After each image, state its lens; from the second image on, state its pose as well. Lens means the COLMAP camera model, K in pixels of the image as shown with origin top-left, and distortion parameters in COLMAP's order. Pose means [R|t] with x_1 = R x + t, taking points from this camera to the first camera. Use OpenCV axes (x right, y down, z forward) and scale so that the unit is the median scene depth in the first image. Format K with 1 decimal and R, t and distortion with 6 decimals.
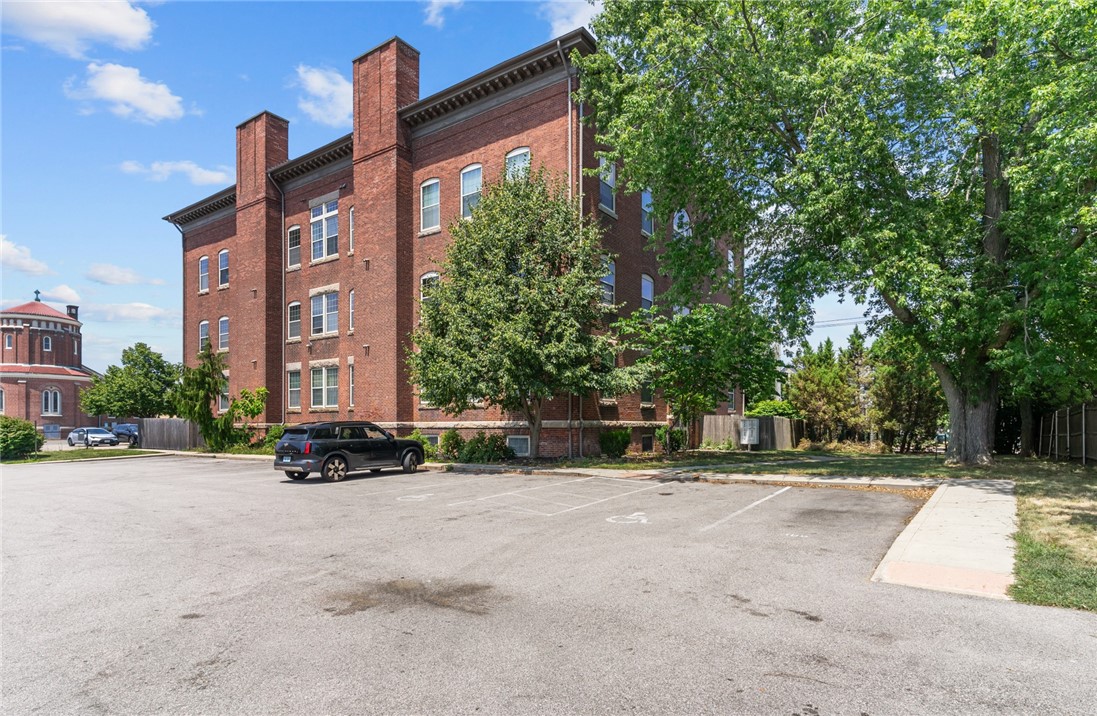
lens RADIAL K [[565.2, 0, 581.1], [0, 565.2, 415.7], [0, 0, 1]] dist [0.005015, 0.000645]
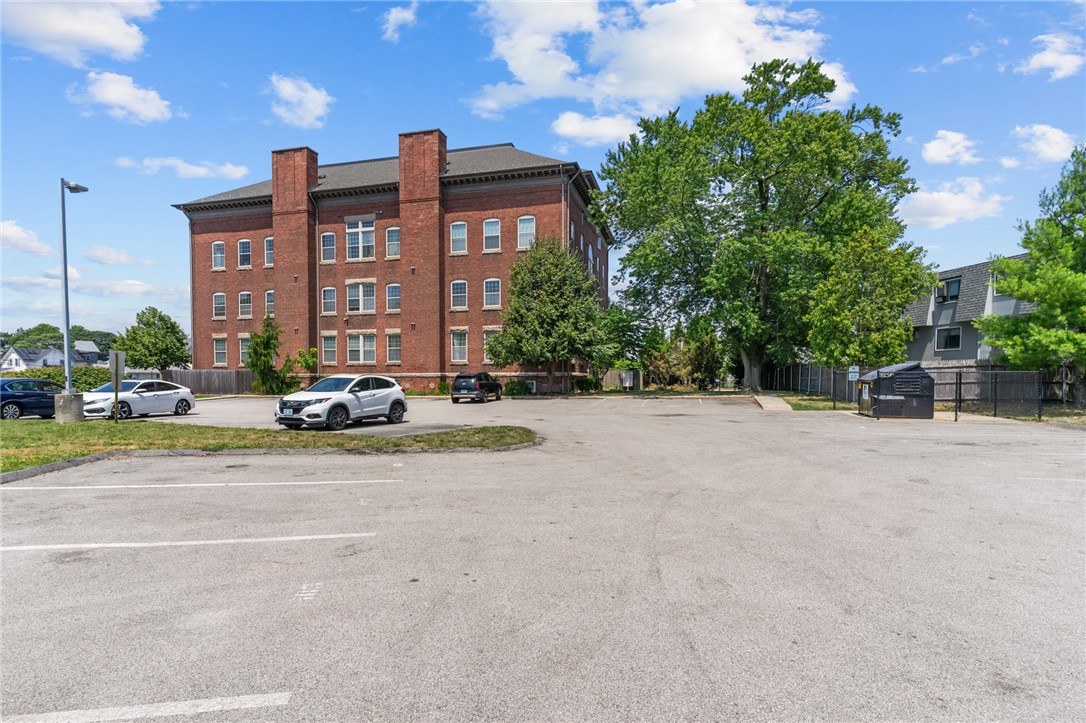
lens RADIAL K [[529.6, 0, 544.2], [0, 529.6, 370.9], [0, 0, 1]] dist [0.003620, 0.000313]
pose [[0.951258, 0.003811, 0.308373, -0.441404], [-0.004435, 0.999989, 0.001320, 0.001913], [-0.308365, -0.002623, 0.951264, -0.441920]]
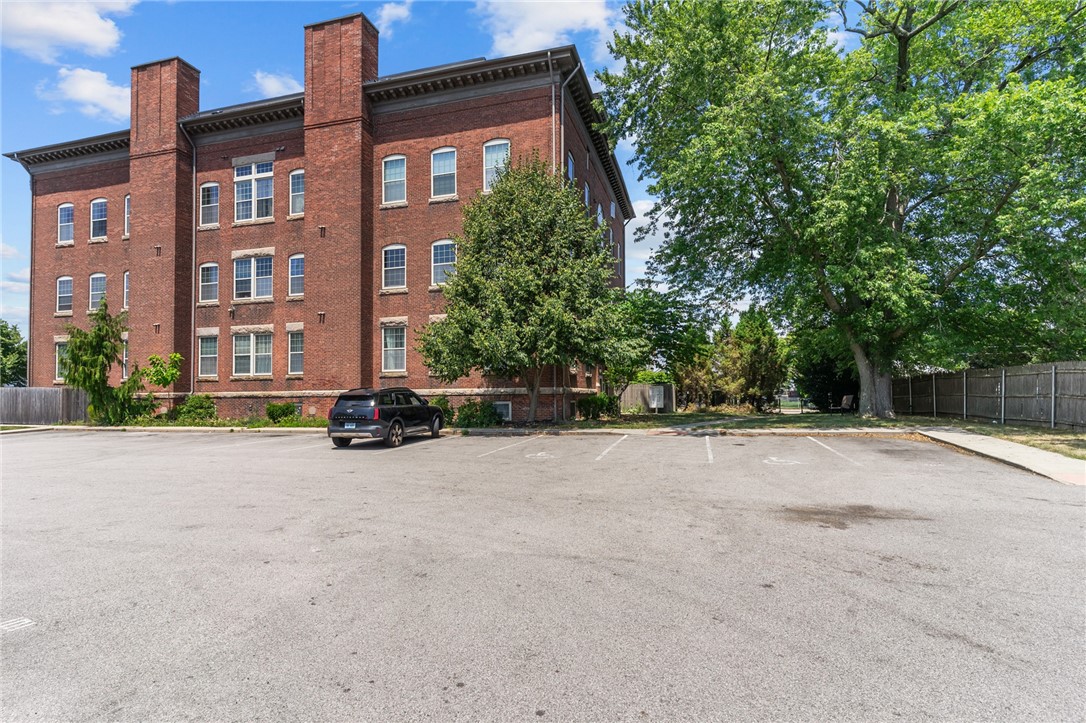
lens RADIAL K [[529.6, 0, 544.2], [0, 529.6, 370.9], [0, 0, 1]] dist [0.003620, 0.000313]
pose [[0.956781, 0.007223, 0.290719, -0.251629], [0.001320, 0.999573, -0.029176, 0.004485], [-0.290806, 0.028299, 0.956363, 0.005055]]
